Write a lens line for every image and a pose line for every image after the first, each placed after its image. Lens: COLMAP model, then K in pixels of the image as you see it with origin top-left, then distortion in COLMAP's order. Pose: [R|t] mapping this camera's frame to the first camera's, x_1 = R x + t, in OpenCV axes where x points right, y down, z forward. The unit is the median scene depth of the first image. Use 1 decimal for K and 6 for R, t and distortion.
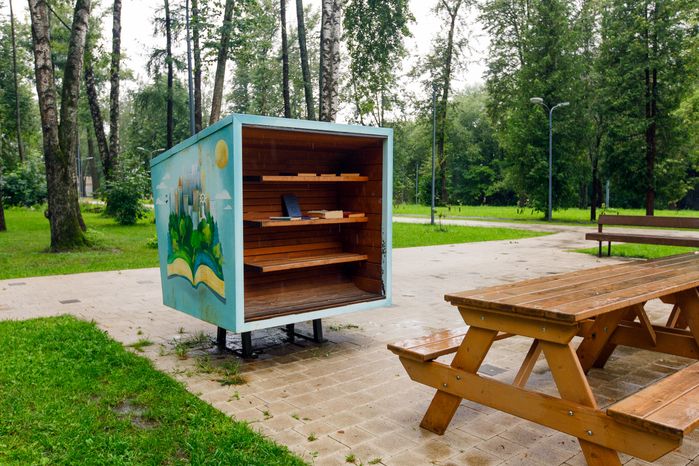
lens RADIAL K [[571.6, 0, 350.0], [0, 571.6, 230.7], [0, 0, 1]] dist [0.001229, 0.000890]
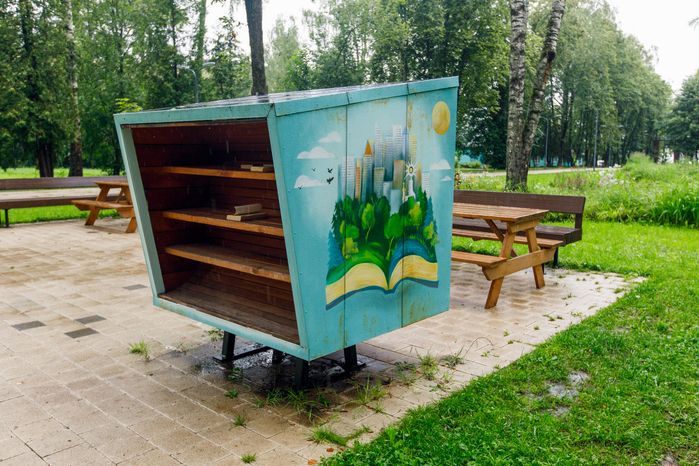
lens RADIAL K [[571.6, 0, 350.5], [0, 571.6, 234.8], [0, 0, 1]] dist [0.001229, 0.000890]
pose [[-0.135215, -0.145962, 0.980006, -1.007847], [0.062697, 0.985847, 0.155483, -0.095087], [-0.988831, 0.082467, -0.124150, 1.169924]]
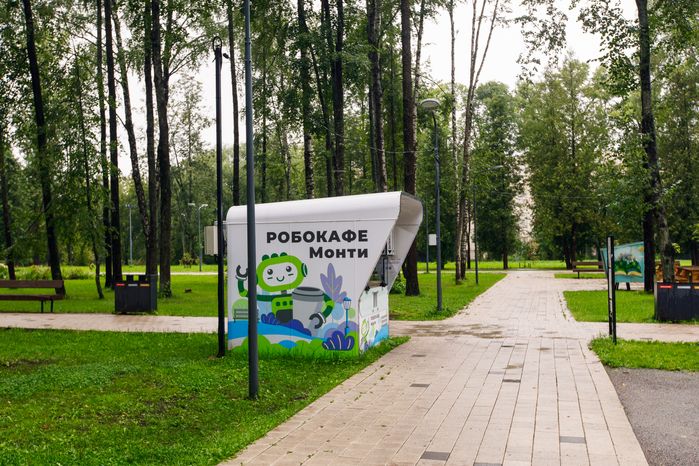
lens RADIAL K [[703.9, 0, 349.9], [0, 703.9, 235.0], [0, 0, 1]] dist [-0.013294, 0.000000]
pose [[0.831042, -0.007508, 0.556159, -5.569615], [0.054731, 0.996160, -0.068335, 0.031805], [-0.553510, 0.087229, 0.828262, -2.646985]]
